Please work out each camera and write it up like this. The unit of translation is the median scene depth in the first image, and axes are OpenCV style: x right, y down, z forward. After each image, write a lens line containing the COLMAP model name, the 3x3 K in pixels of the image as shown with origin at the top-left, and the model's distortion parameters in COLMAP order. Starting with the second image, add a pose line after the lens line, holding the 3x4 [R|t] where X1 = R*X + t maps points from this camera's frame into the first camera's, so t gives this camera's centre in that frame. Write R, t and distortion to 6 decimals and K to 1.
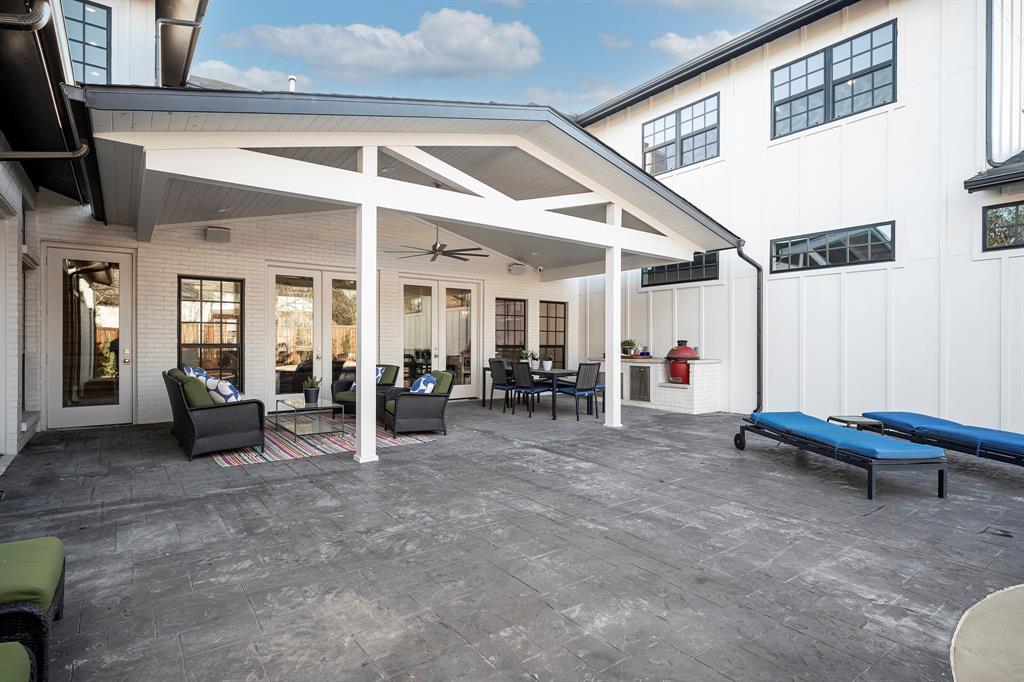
lens RADIAL K [[538.1, 0, 513.0], [0, 538.1, 338.8], [0, 0, 1]] dist [0.009081, 0.000186]
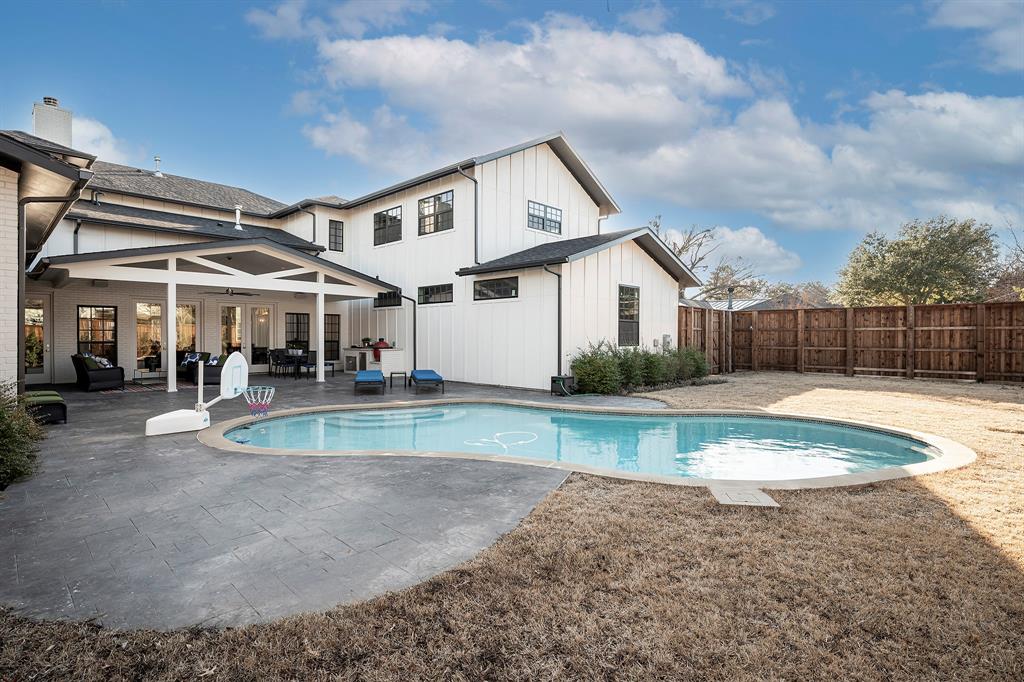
lens RADIAL K [[522.9, 0, 518.7], [0, 522.9, 337.7], [0, 0, 1]] dist [0.011212, -0.000483]
pose [[0.986288, -0.002970, 0.165005, 0.627073], [0.001025, 0.999929, 0.011873, -0.025932], [-0.165028, -0.011541, 0.986221, -1.125383]]
